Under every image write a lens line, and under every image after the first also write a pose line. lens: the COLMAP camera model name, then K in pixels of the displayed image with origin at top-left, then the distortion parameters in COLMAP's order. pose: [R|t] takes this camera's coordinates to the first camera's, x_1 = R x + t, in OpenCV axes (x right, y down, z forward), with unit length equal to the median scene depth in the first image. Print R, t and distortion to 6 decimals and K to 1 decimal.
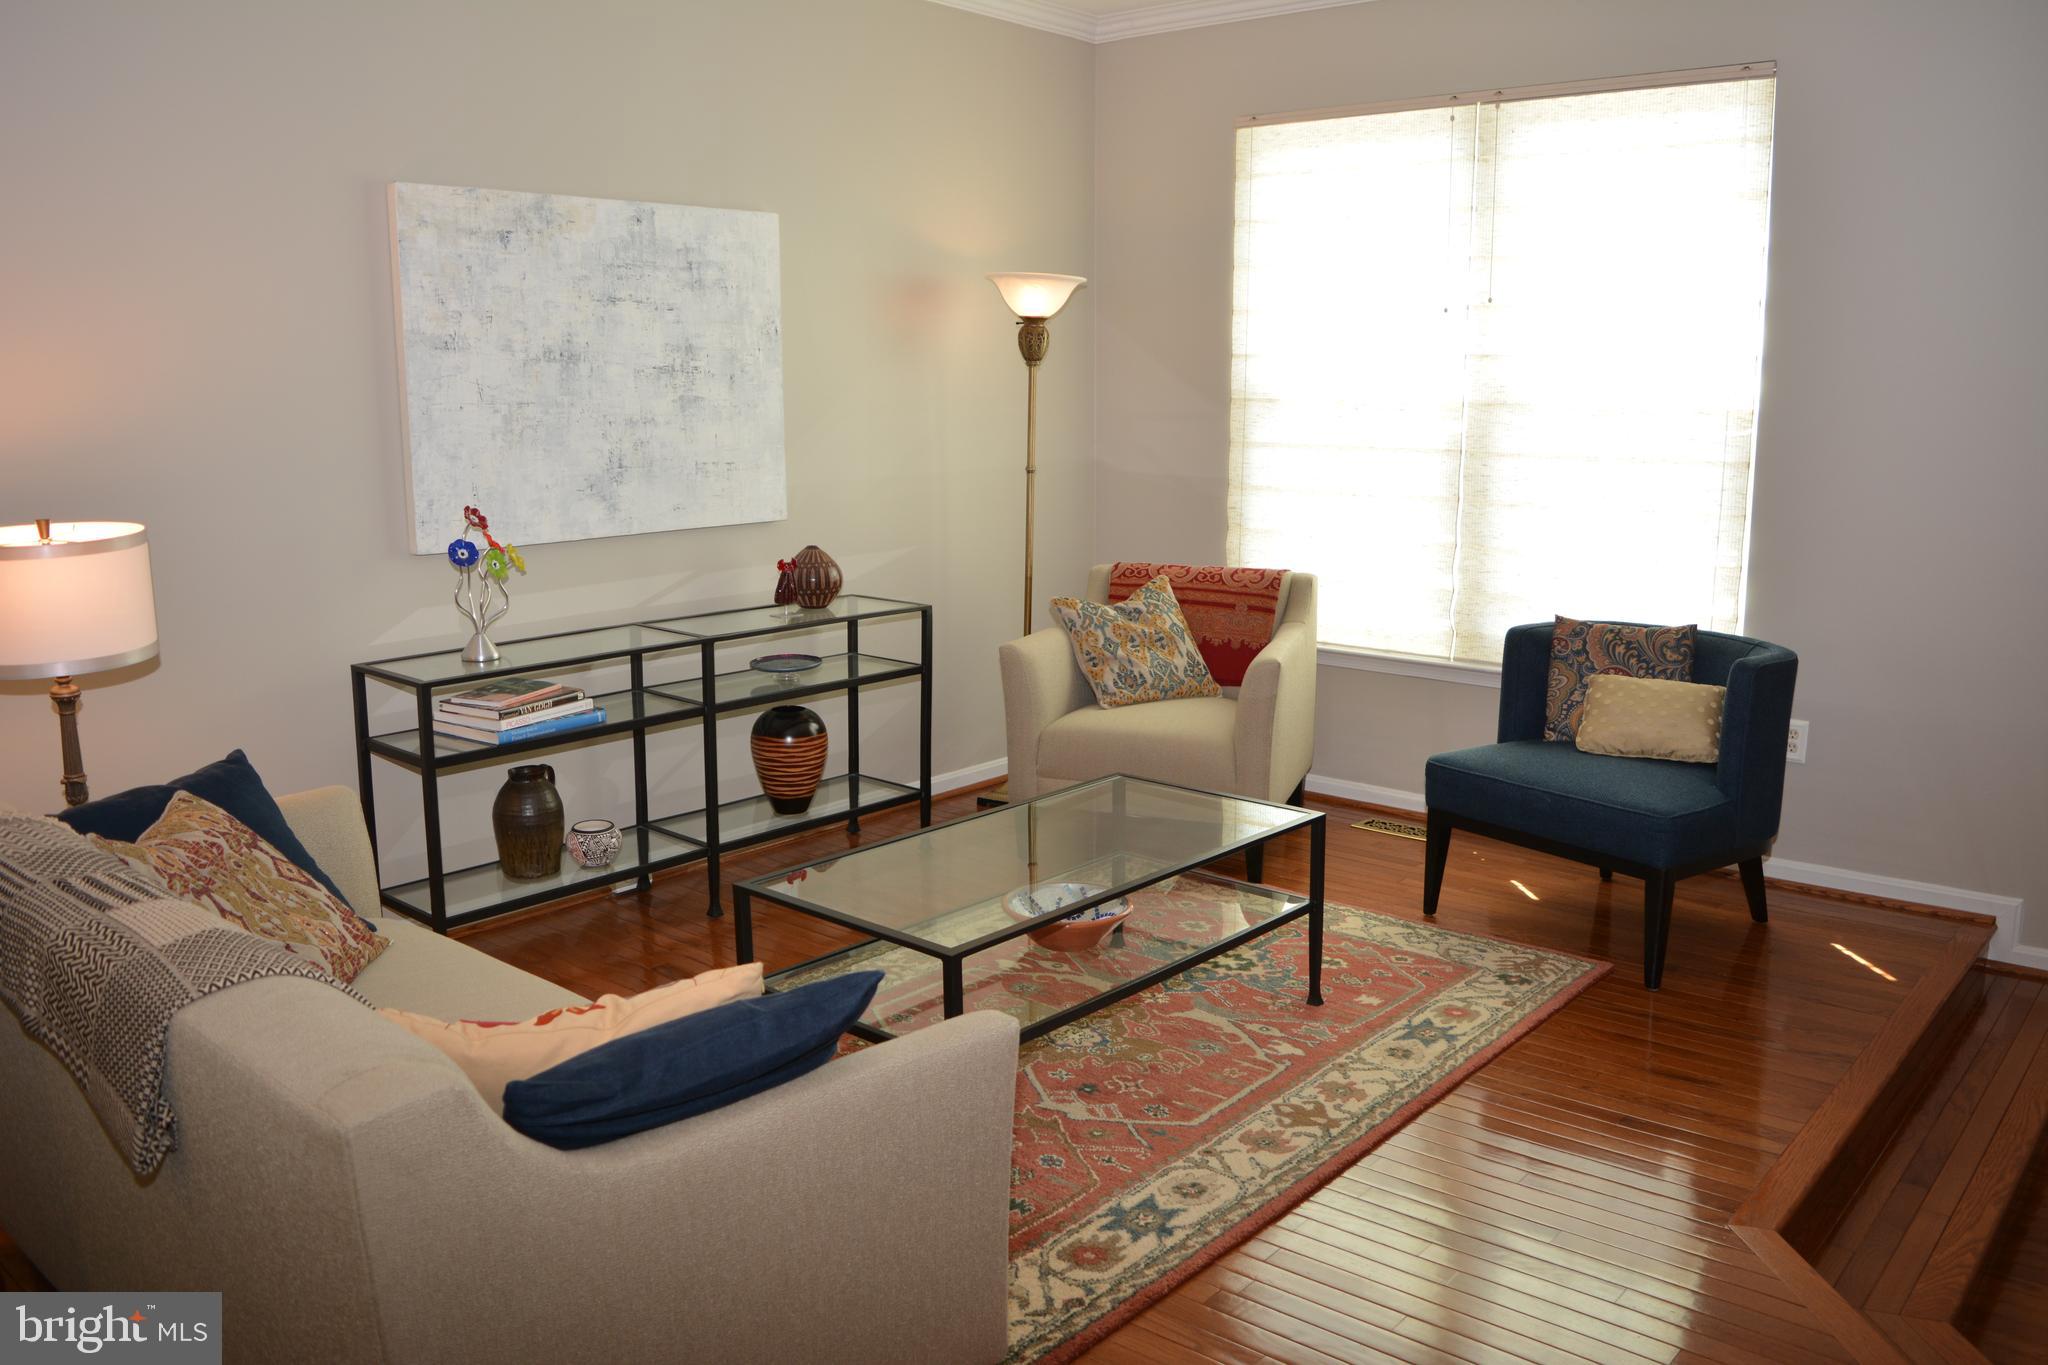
lens RADIAL K [[1603.0, 0, 1028.8], [0, 1603.0, 675.0], [0, 0, 1]] dist [-0.089503, -0.001072]
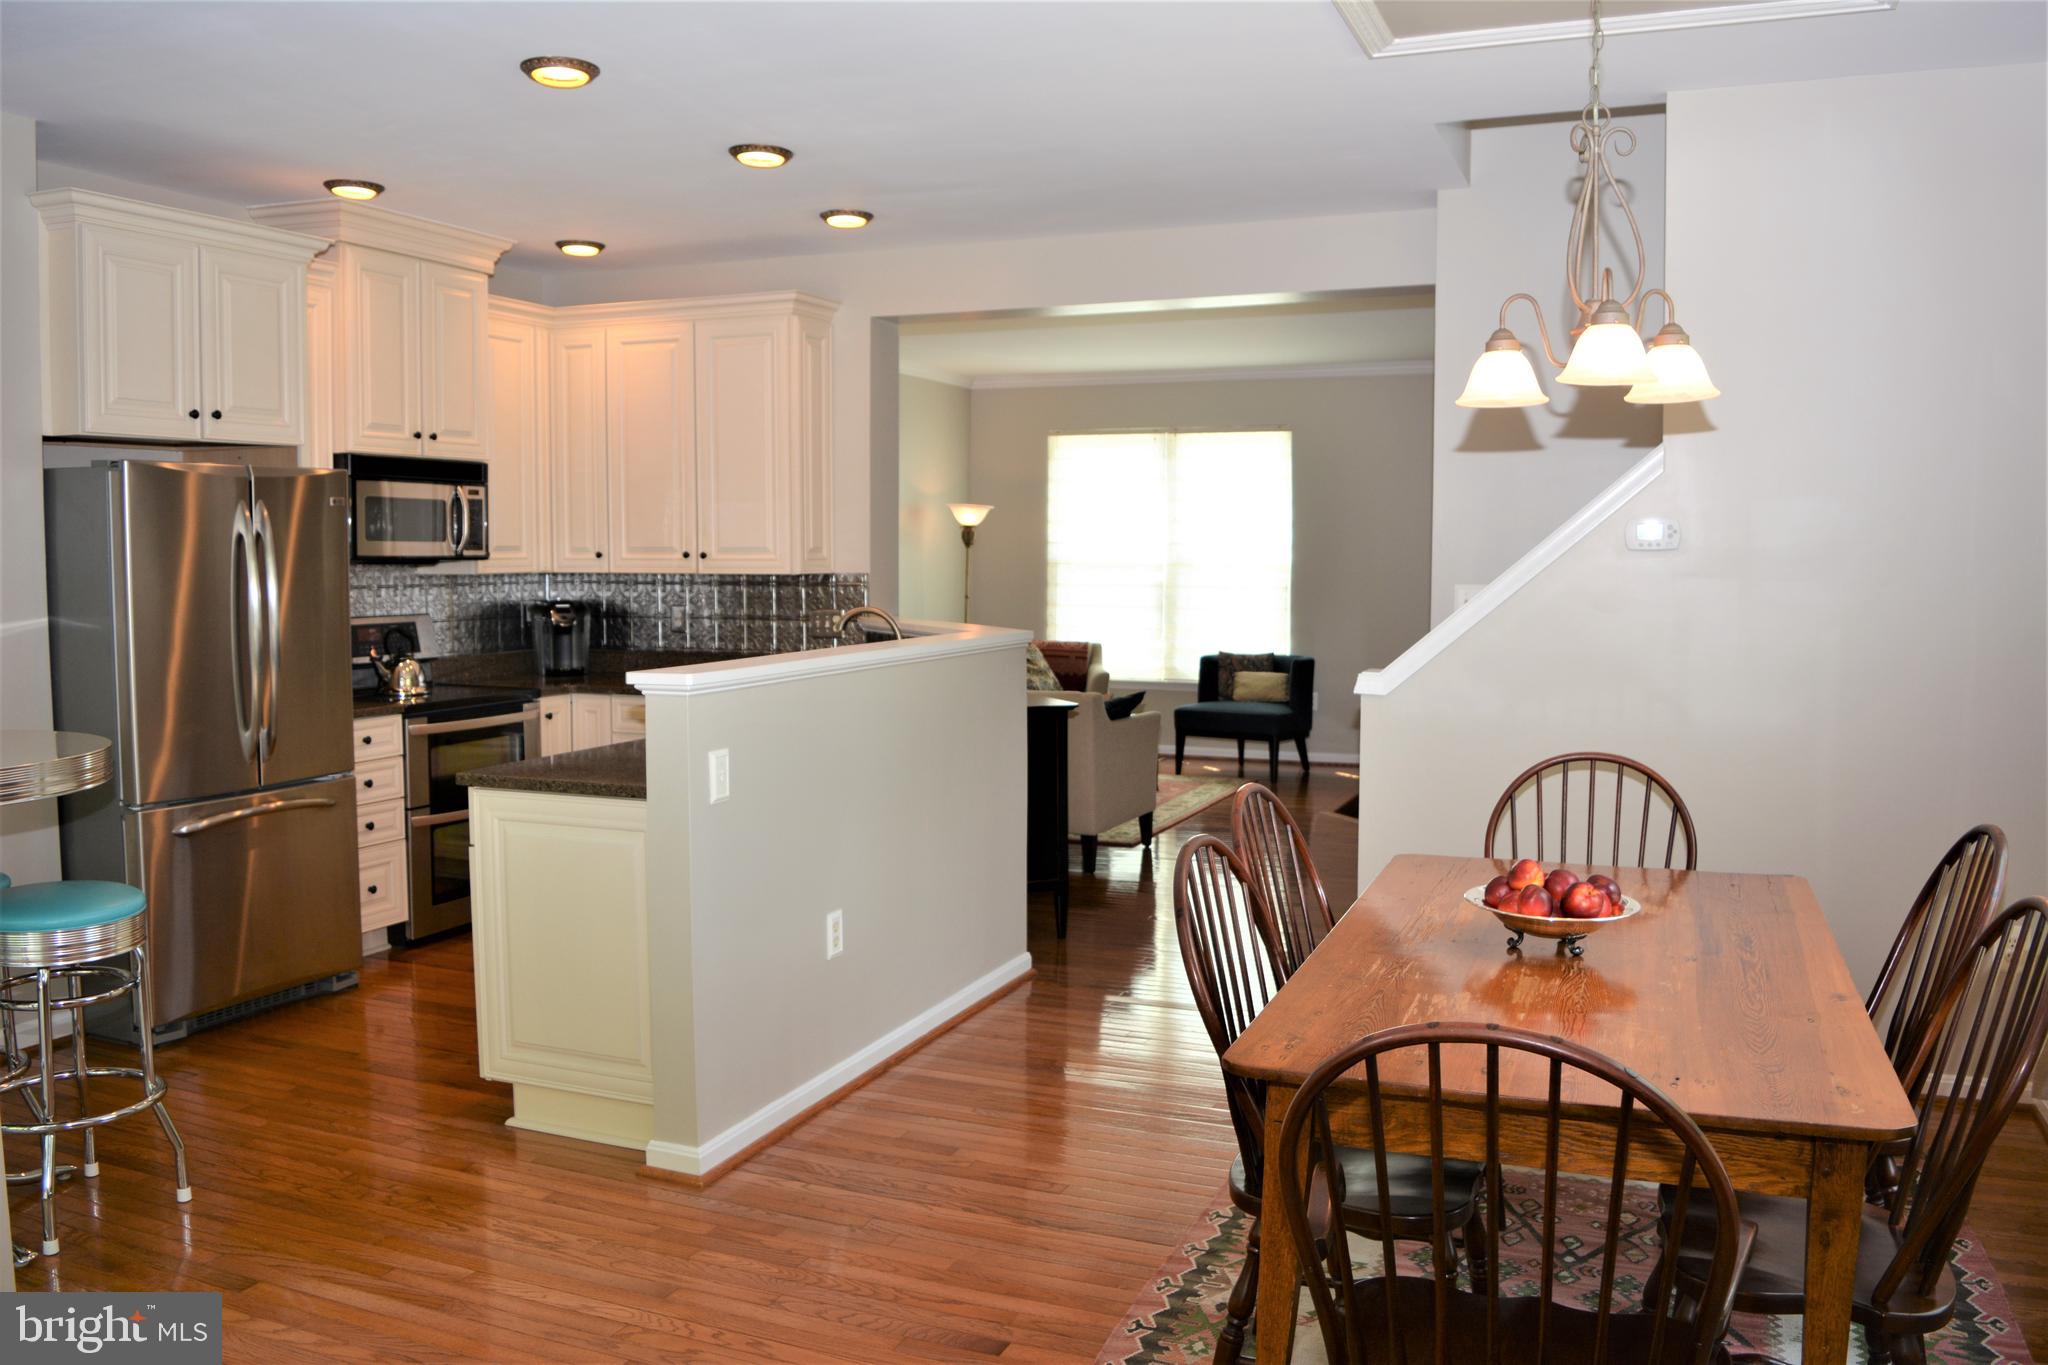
lens RADIAL K [[1603.0, 0, 1026.5], [0, 1603.0, 683.8], [0, 0, 1]] dist [-0.089503, -0.001072]
pose [[0.953725, -0.021599, 0.299903, -0.702472], [0.049640, 0.995041, -0.086198, 0.214598], [-0.296554, 0.097096, 0.950067, -1.269772]]
